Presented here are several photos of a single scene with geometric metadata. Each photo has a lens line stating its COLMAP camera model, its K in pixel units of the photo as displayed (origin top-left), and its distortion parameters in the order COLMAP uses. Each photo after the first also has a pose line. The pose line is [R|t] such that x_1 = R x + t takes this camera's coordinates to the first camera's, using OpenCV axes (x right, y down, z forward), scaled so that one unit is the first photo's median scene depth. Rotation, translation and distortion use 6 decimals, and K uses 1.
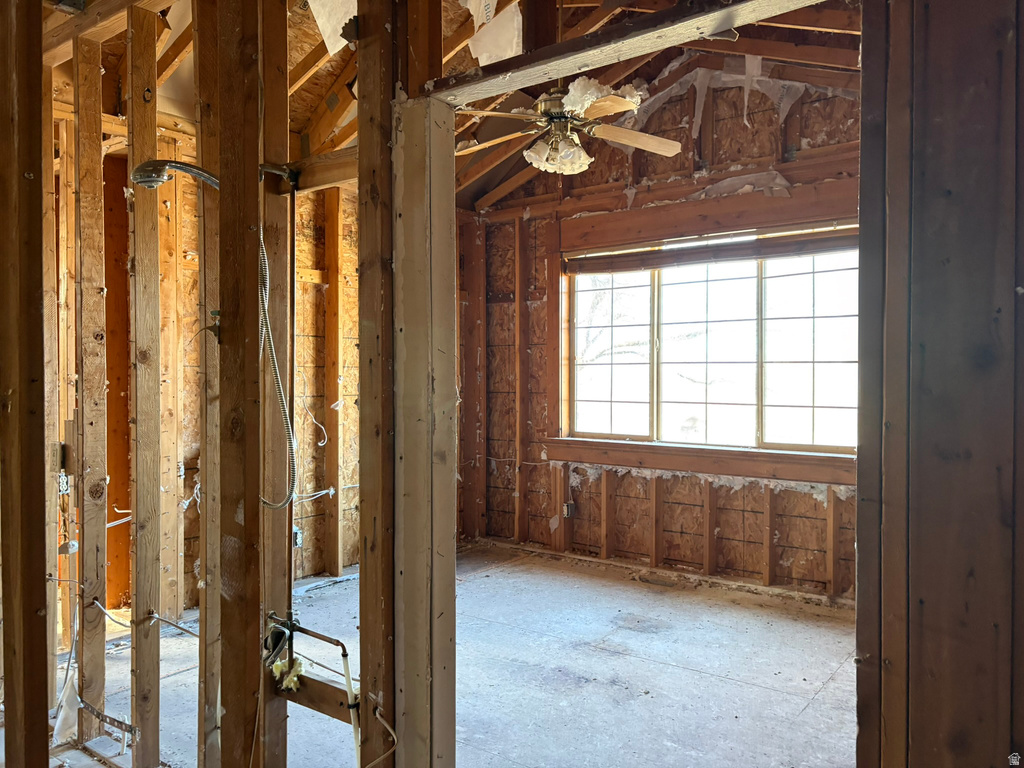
lens RADIAL K [[766.1, 0, 514.1], [0, 766.1, 385.3], [0, 0, 1]] dist [0.059499, -0.060707]
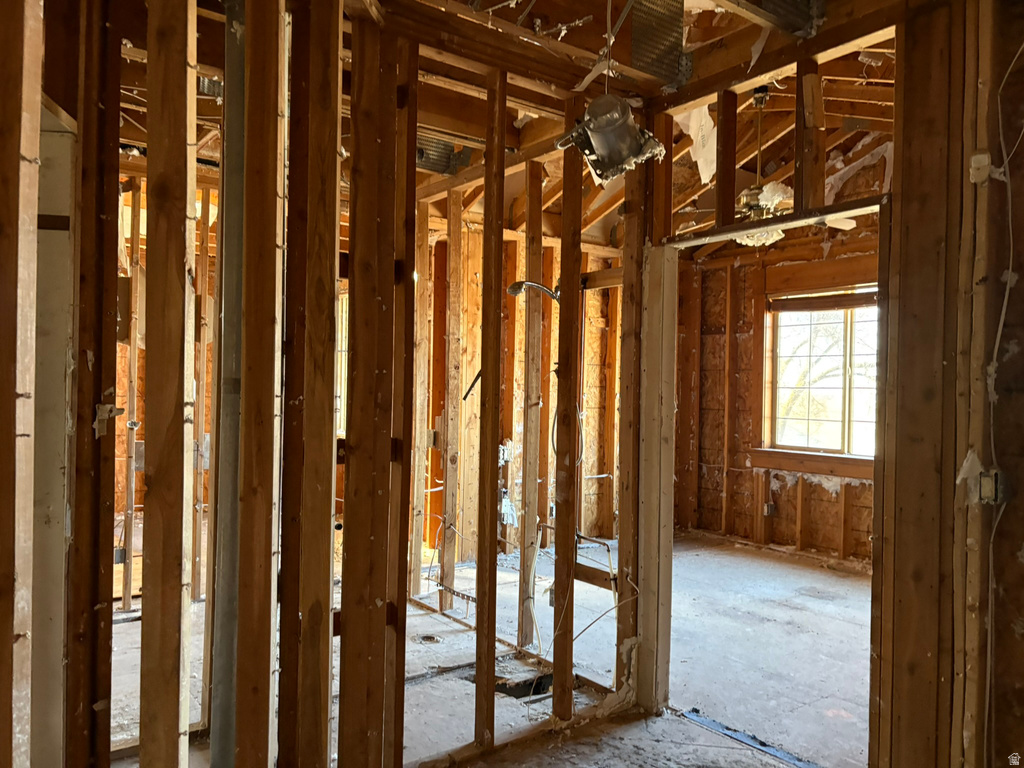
lens RADIAL K [[739.0, 0, 512.0], [0, 739.0, 384.0], [0, 0, 1]] dist [0.044029, -0.049742]
pose [[0.957903, 0.018099, -0.286520, 0.017529], [-0.025060, 0.999473, -0.020647, 0.001608], [0.285995, 0.026958, 0.957852, -0.246339]]
